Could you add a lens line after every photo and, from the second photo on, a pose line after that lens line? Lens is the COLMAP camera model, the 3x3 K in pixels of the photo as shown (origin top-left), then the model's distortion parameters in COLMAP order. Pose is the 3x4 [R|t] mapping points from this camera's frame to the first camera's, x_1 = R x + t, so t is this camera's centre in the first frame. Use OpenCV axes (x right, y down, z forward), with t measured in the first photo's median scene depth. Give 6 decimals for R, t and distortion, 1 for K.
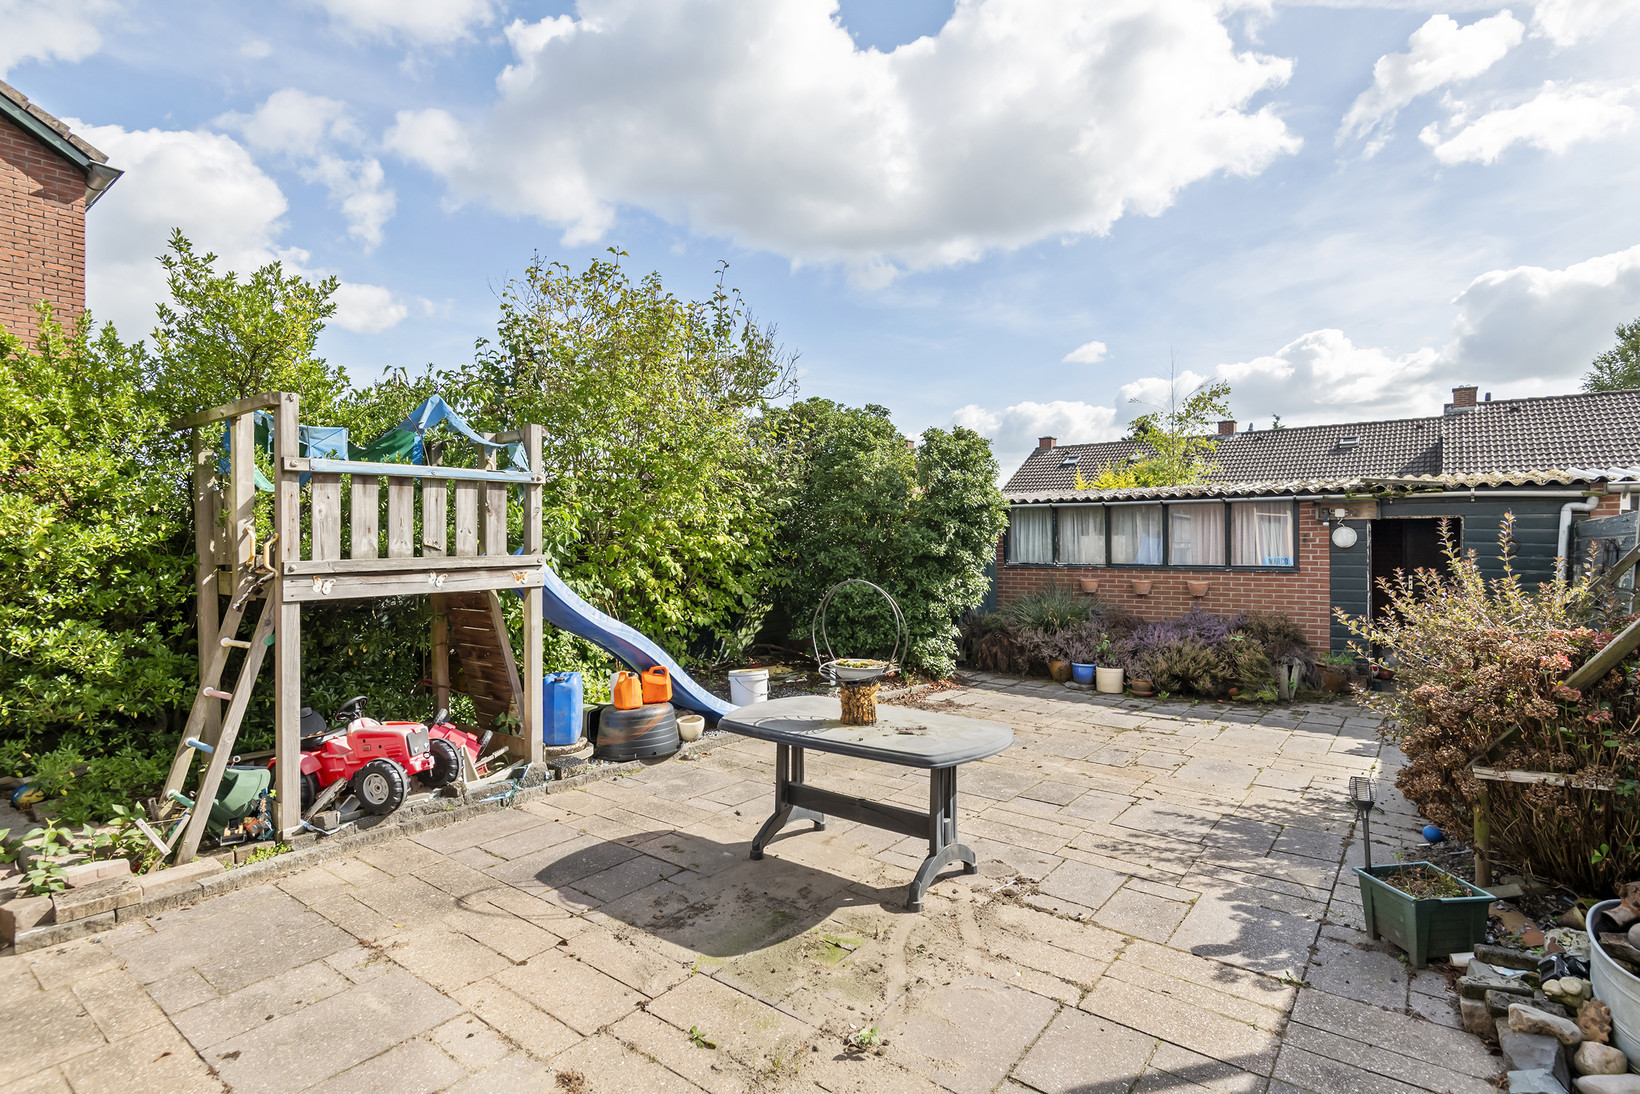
lens RADIAL K [[828.4, 0, 821.3], [0, 828.4, 556.0], [0, 0, 1]] dist [0.038799, -0.032958]
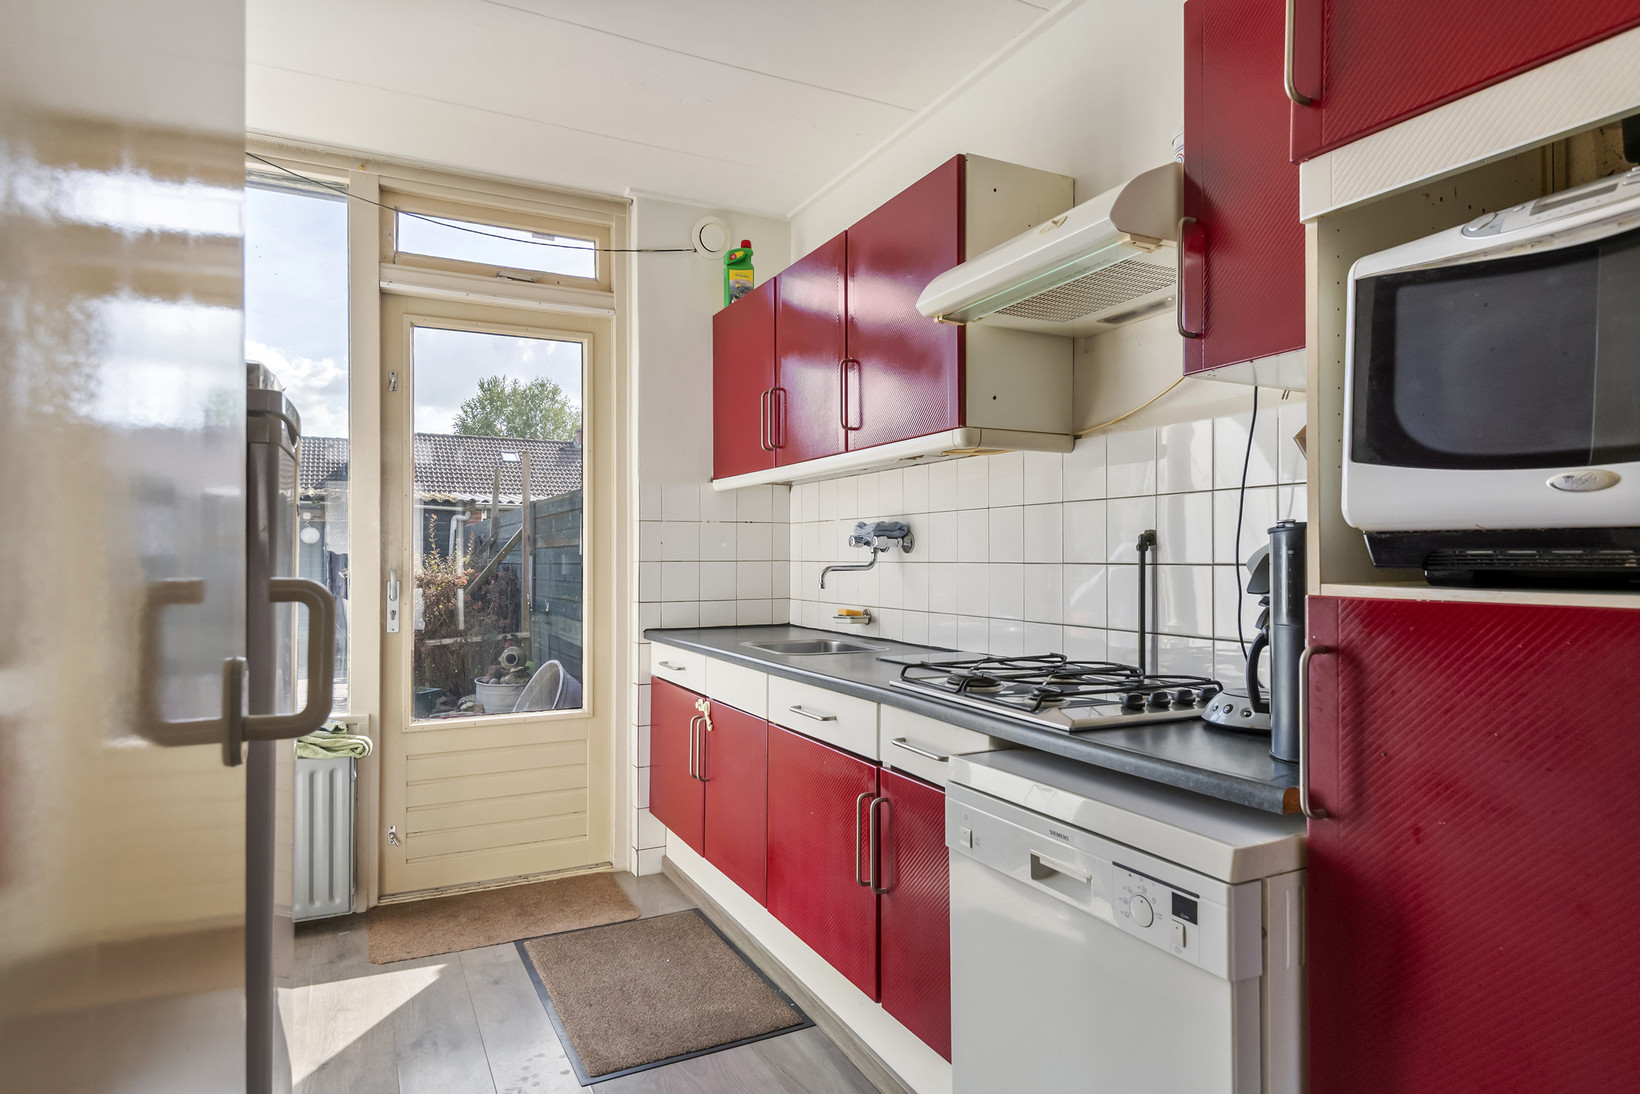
lens RADIAL K [[952.6, 0, 840.4], [0, 952.6, 549.2], [0, 0, 1]] dist [0.023885, 0.000025]
pose [[0.431664, 0.010829, 0.901970, -0.614341], [0.017112, 0.999650, -0.020191, 0.074633], [-0.901872, 0.024150, 0.431327, -0.629575]]
